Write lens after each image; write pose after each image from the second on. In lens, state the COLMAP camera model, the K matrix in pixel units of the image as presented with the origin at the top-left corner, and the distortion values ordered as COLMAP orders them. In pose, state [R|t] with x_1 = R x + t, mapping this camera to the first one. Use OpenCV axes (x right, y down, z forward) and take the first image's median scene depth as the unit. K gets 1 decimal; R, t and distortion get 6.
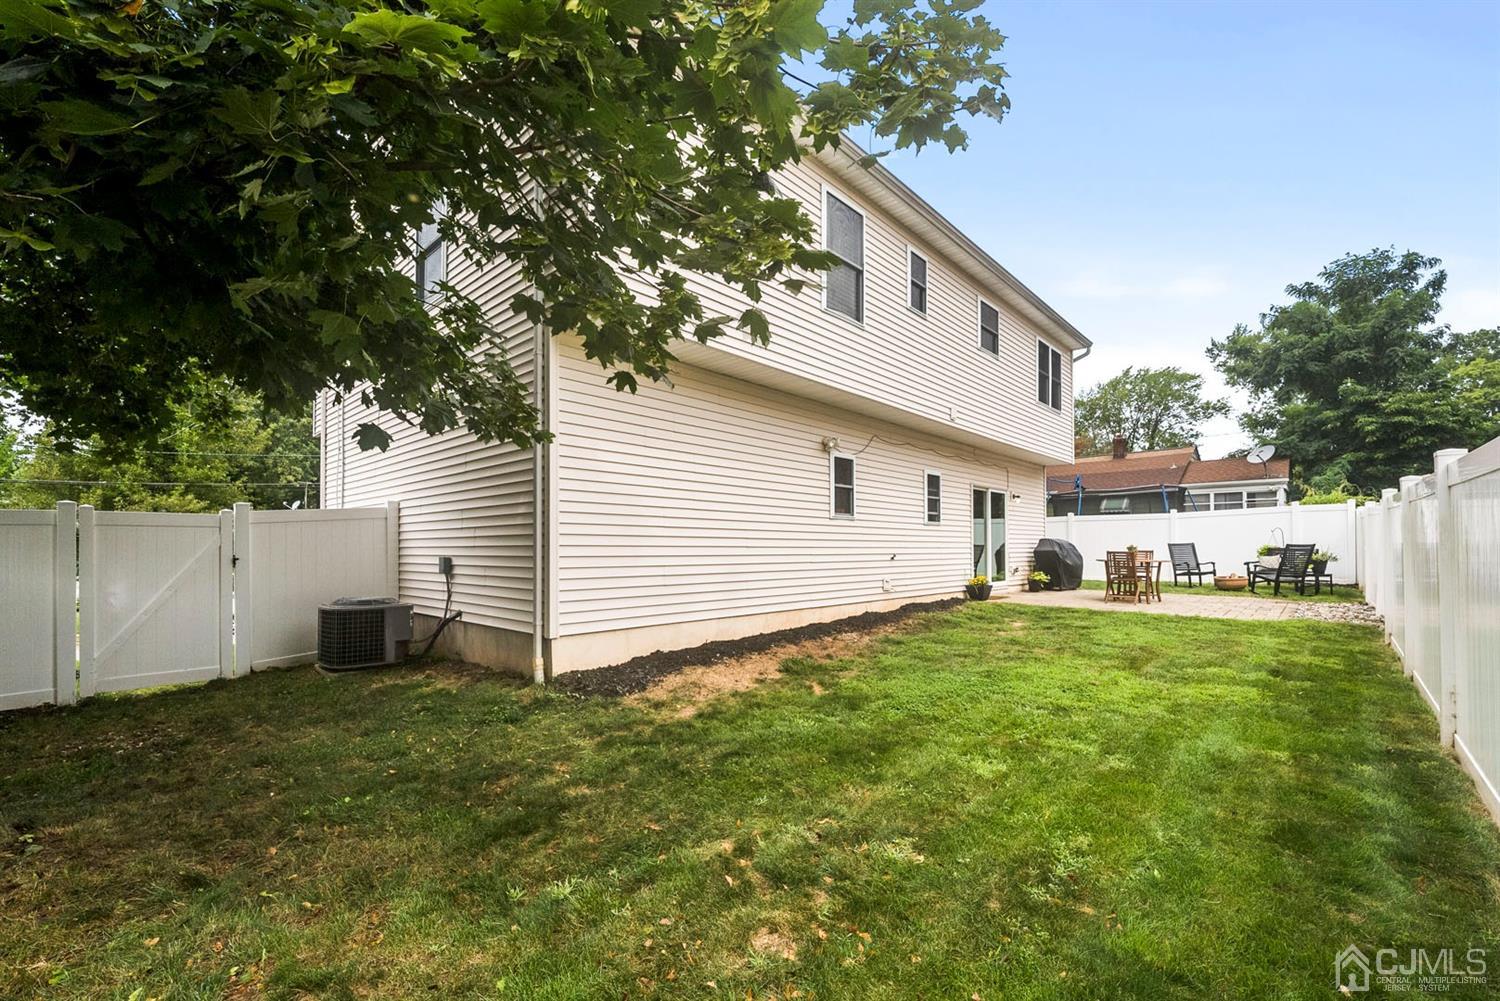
lens RADIAL K [[628.8, 0, 747.1], [0, 628.8, 505.5], [0, 0, 1]] dist [-0.009946, -0.000634]
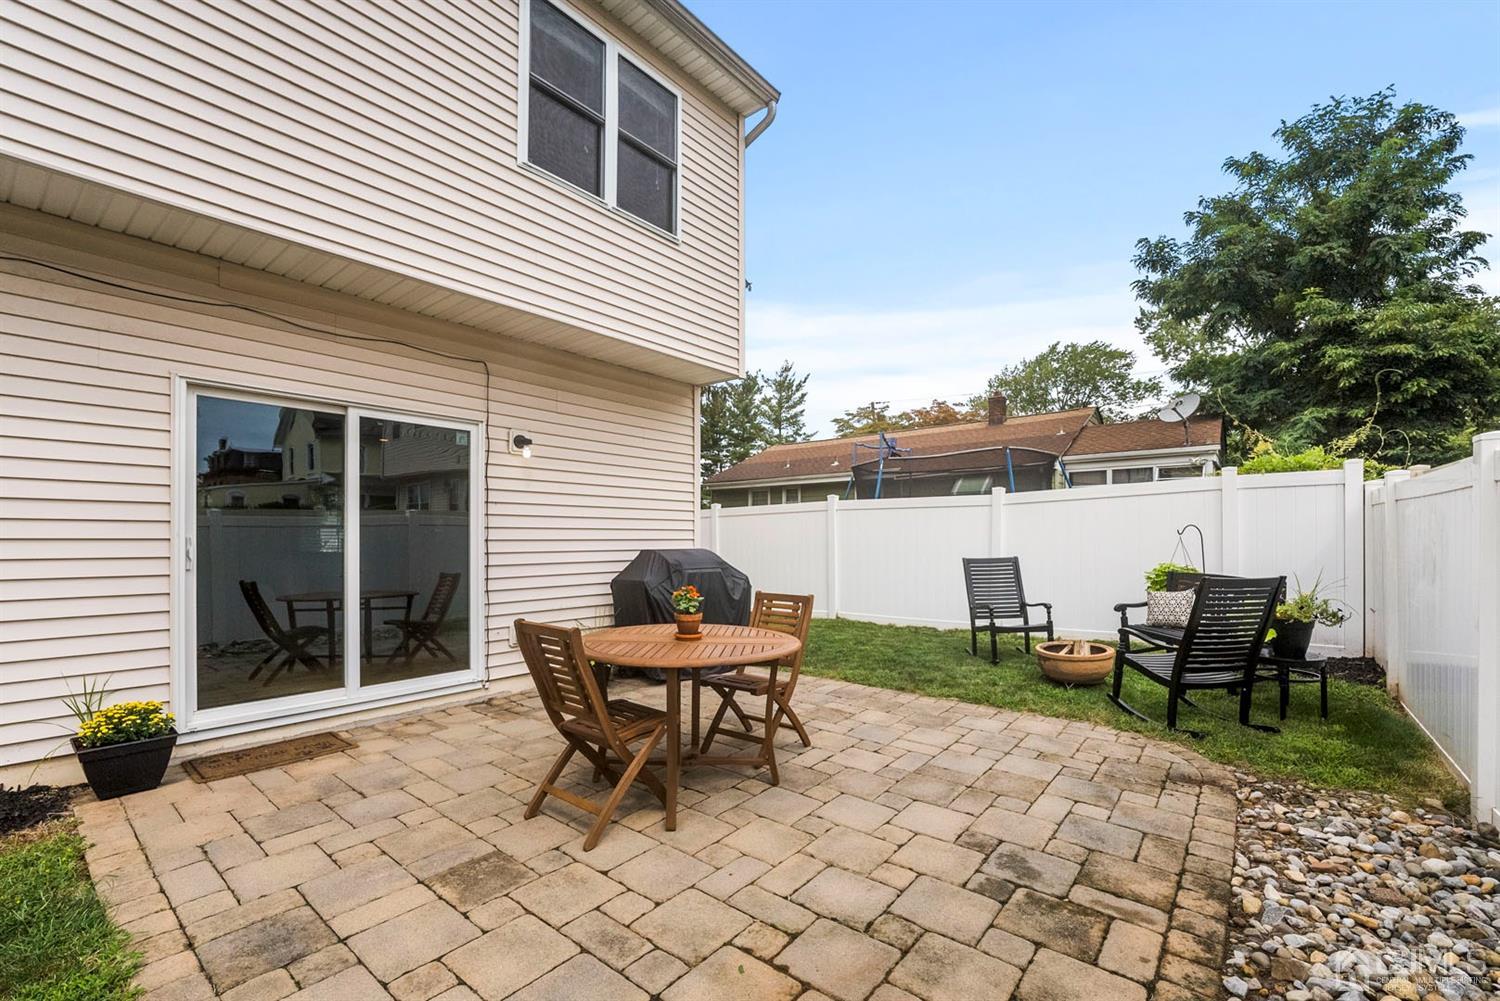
lens RADIAL K [[628.8, 0, 747.1], [0, 628.8, 505.5], [0, 0, 1]] dist [-0.009946, -0.000634]
pose [[0.997931, 0.005474, 0.064058, 0.332038], [-0.006362, 0.999886, 0.013676, 0.011485], [-0.063975, -0.014055, 0.997852, 0.378330]]
